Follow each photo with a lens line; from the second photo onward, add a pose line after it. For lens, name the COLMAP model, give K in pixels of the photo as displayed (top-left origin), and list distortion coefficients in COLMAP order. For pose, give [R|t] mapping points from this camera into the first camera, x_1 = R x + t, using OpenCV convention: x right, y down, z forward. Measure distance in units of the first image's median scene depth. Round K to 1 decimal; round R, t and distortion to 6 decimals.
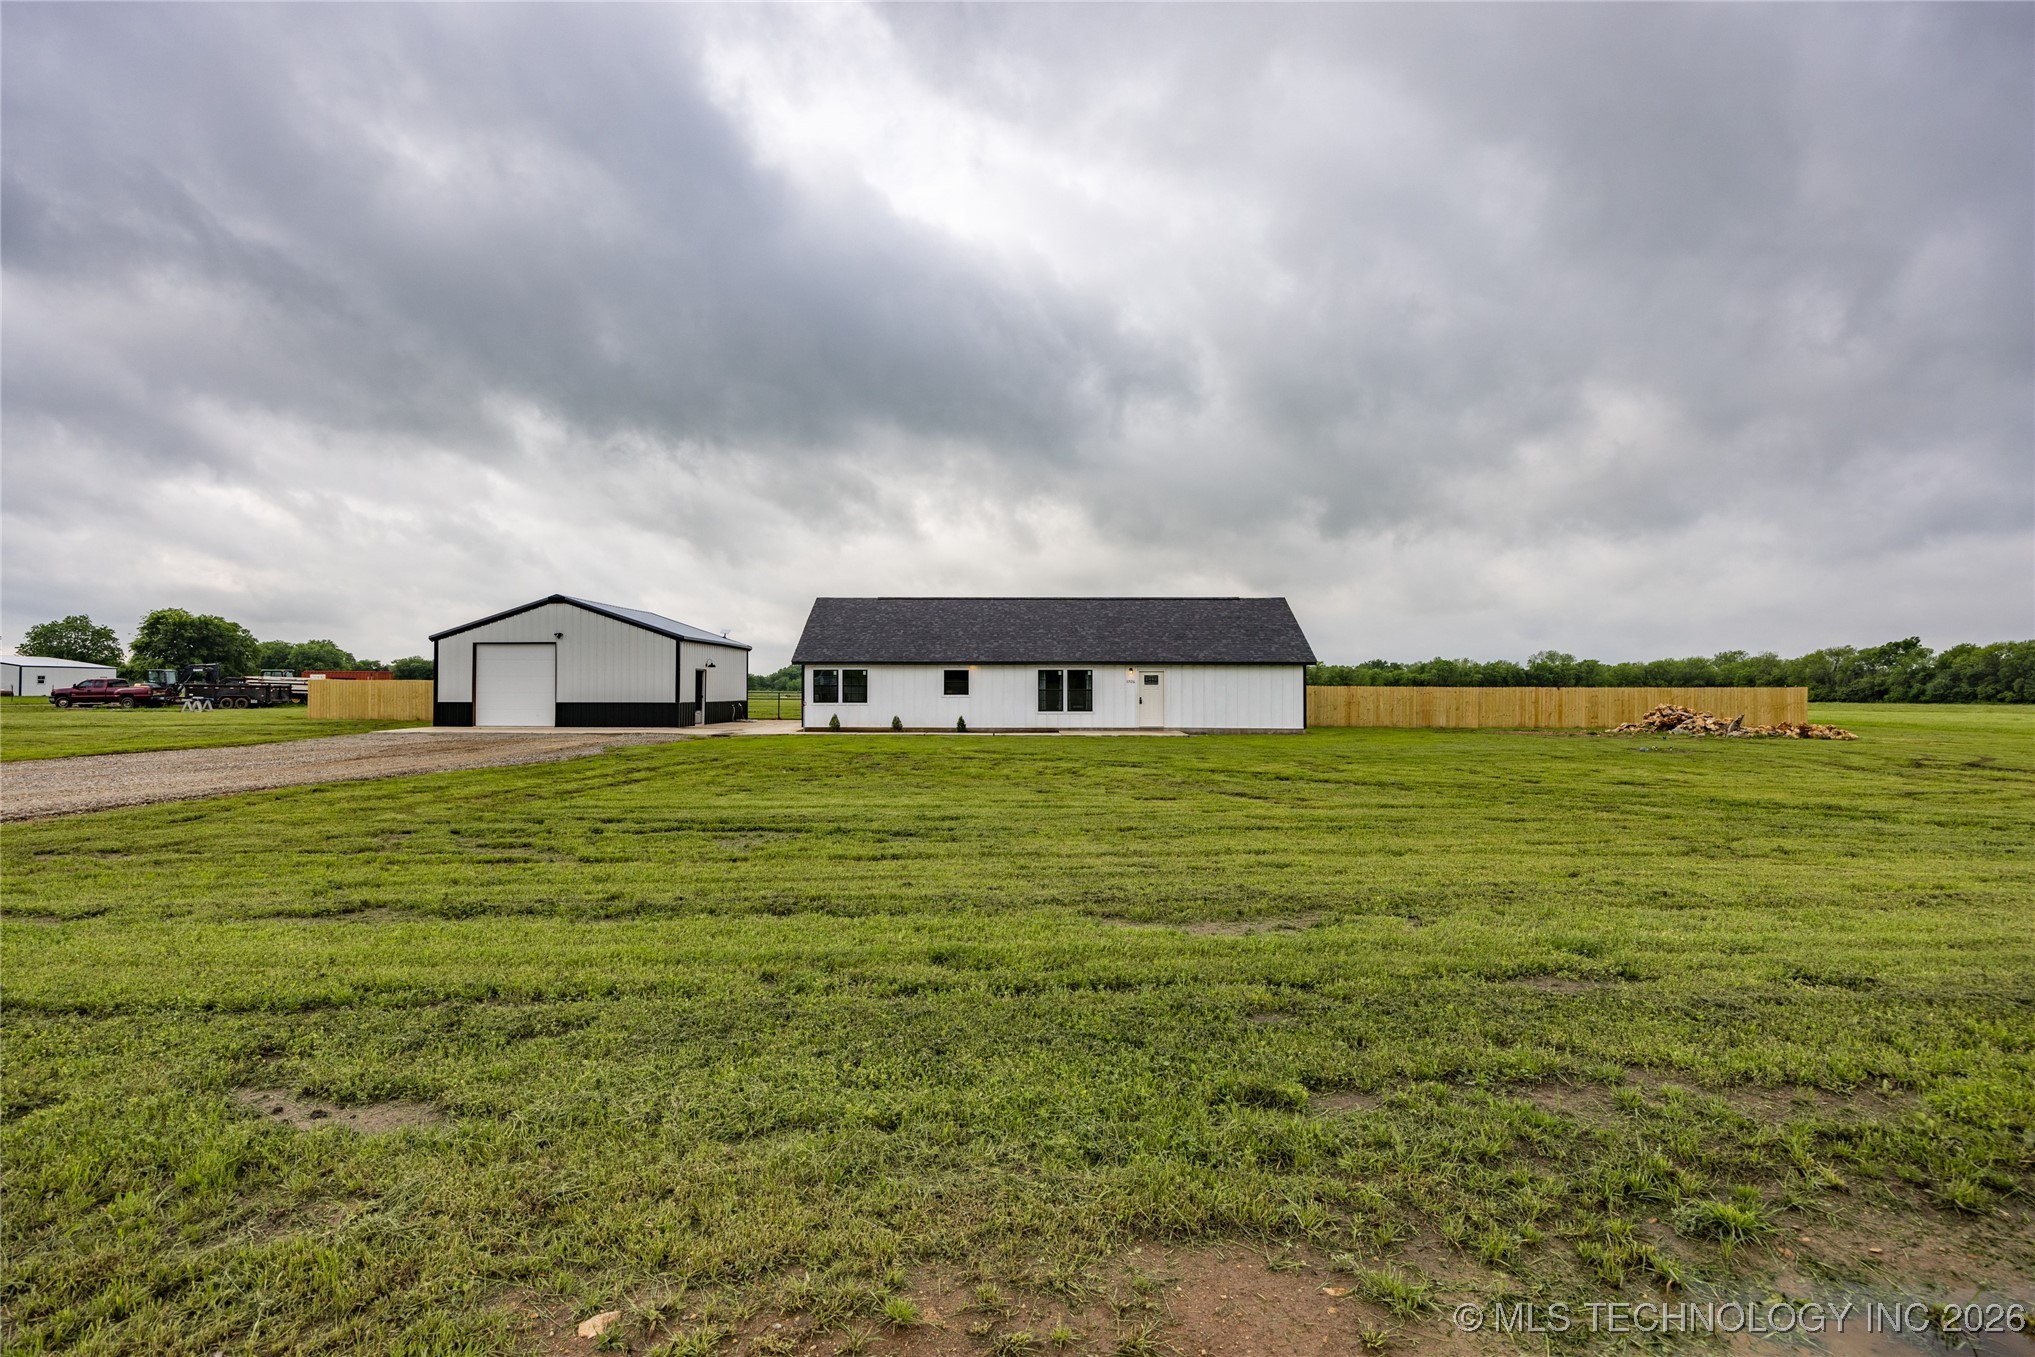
lens RADIAL K [[1003.0, 0, 1017.5], [0, 1003.0, 678.5], [0, 0, 1]] dist [-0.001516, 0.000282]
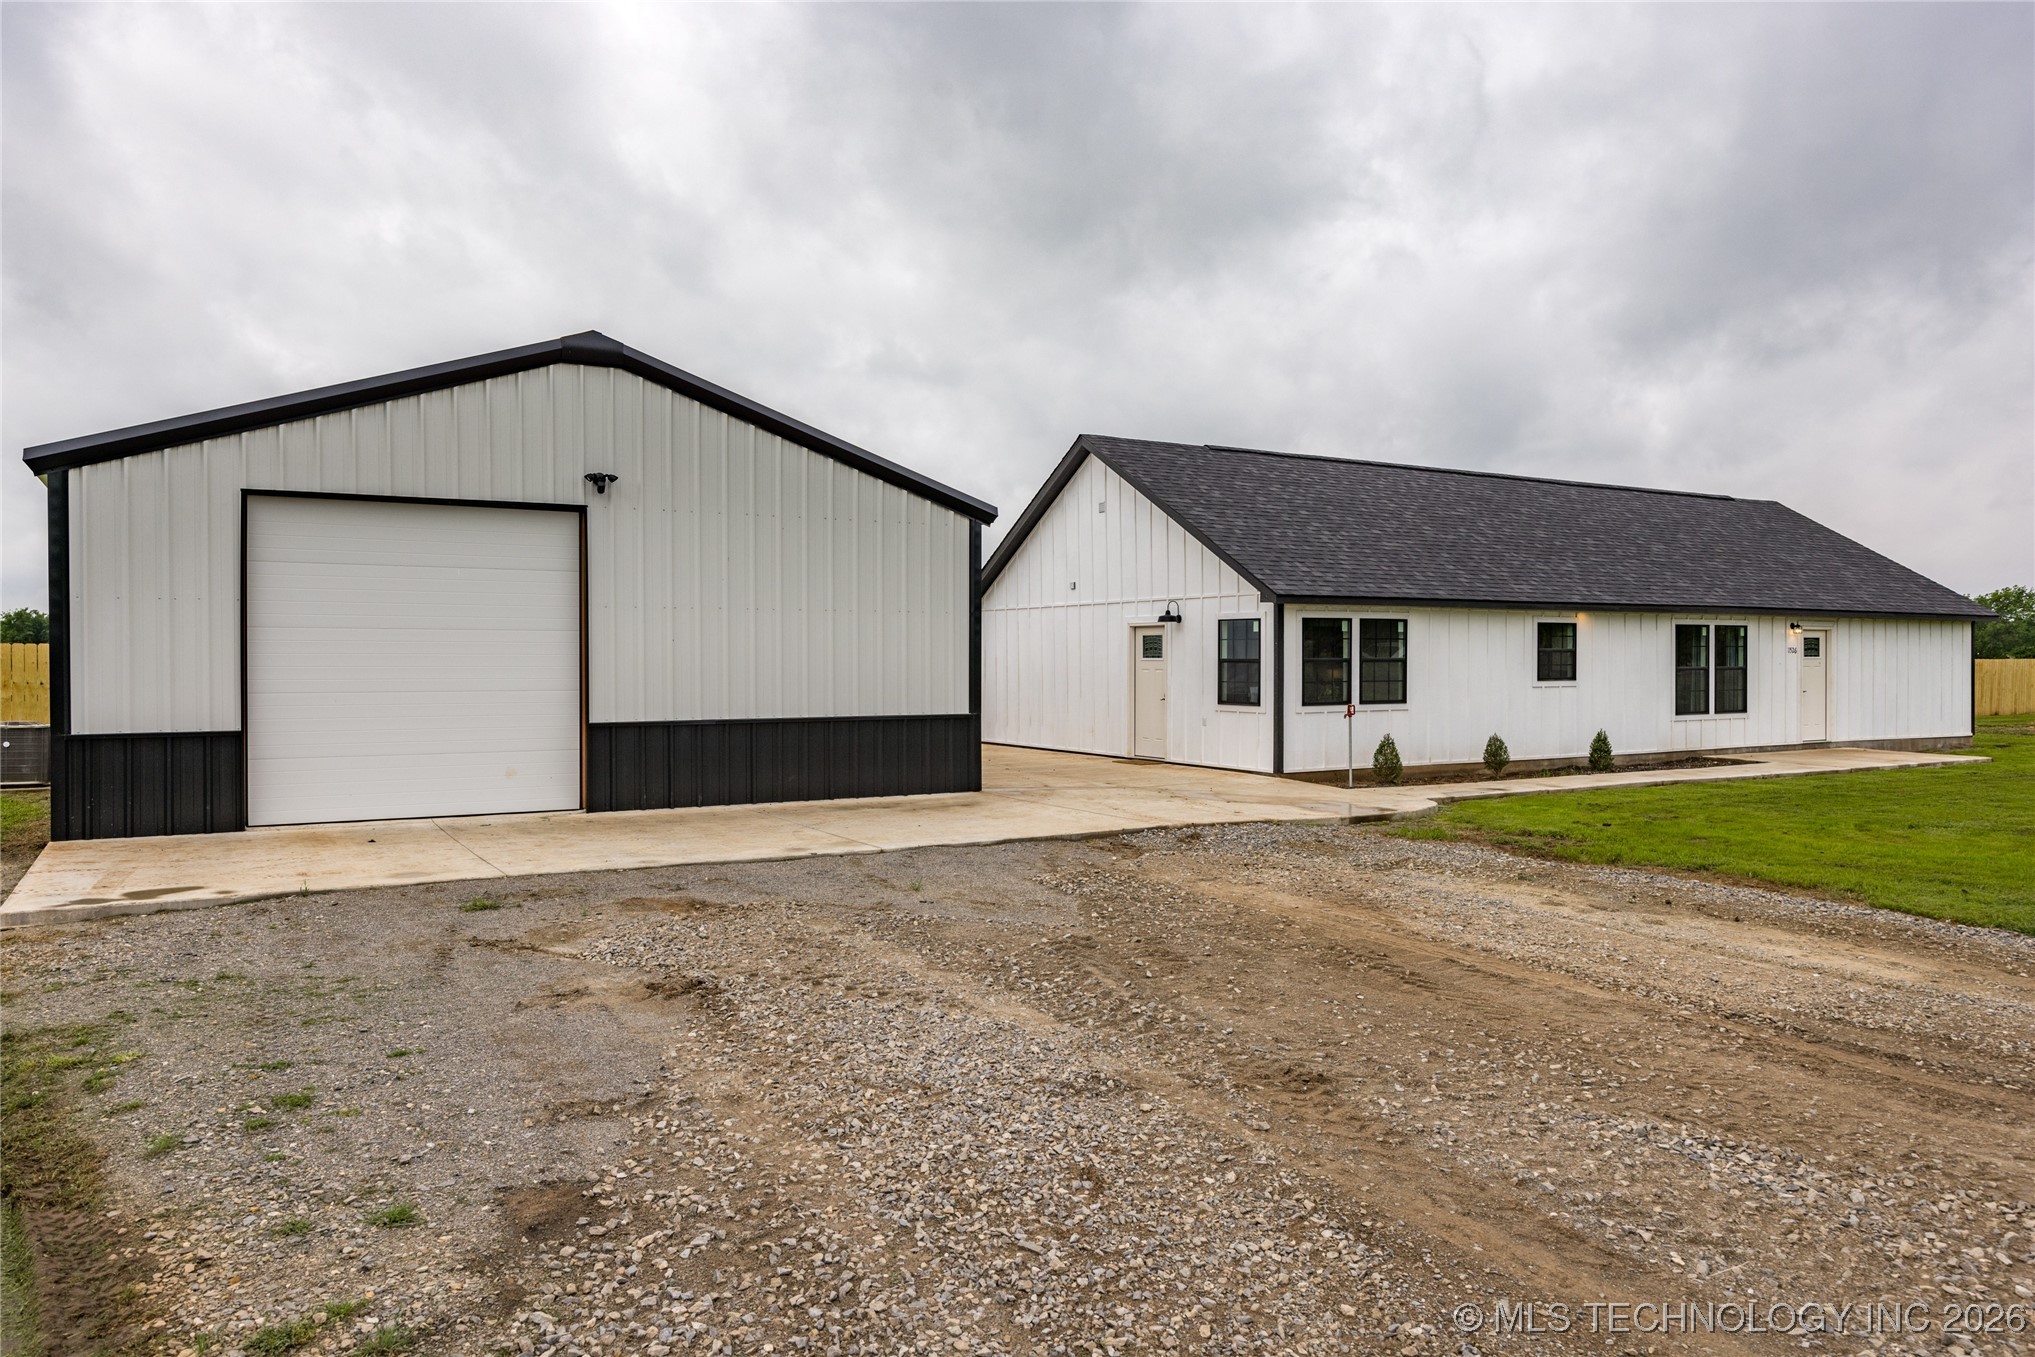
lens RADIAL K [[1408.0, 0, 1017.5], [0, 1408.0, 678.5], [0, 0, 1]] dist [0.004864, -0.000378]
pose [[0.850294, -0.009271, 0.526227, -0.549044], [-0.002547, 0.999761, 0.021729, 0.002687], [-0.526302, -0.019816, 0.850067, 0.589250]]
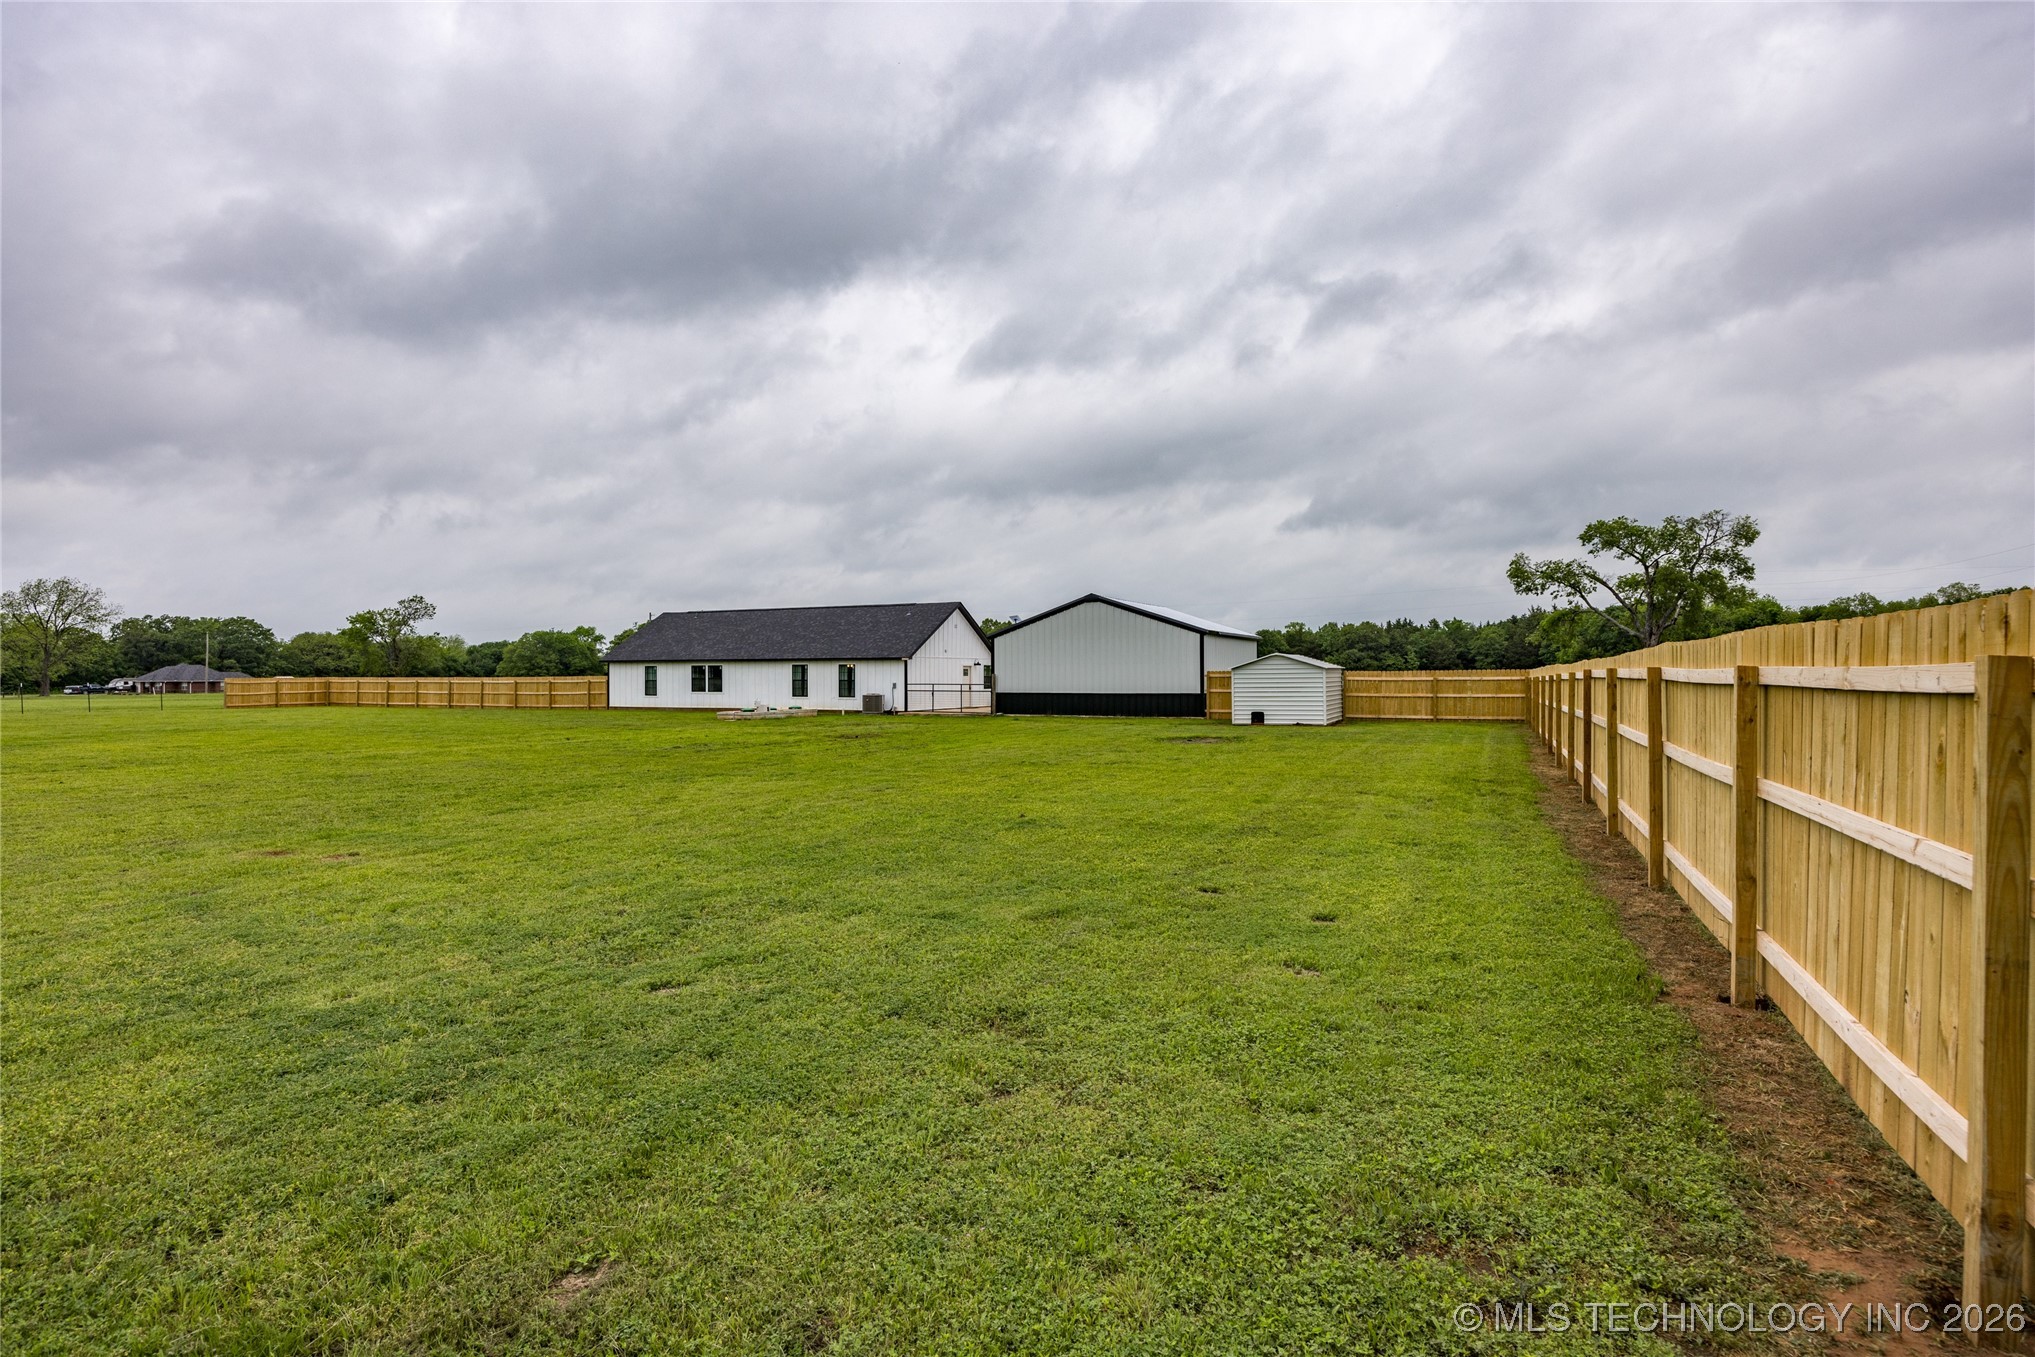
lens RADIAL K [[1039.7, 0, 1017.5], [0, 1039.7, 678.5], [0, 0, 1]] dist [0.018347, 0.000058]
pose [[-0.905183, -0.002225, 0.425016, -0.846373], [-0.003443, 0.999992, -0.002098, 0.013076], [-0.425008, -0.003363, -0.905183, 2.252475]]
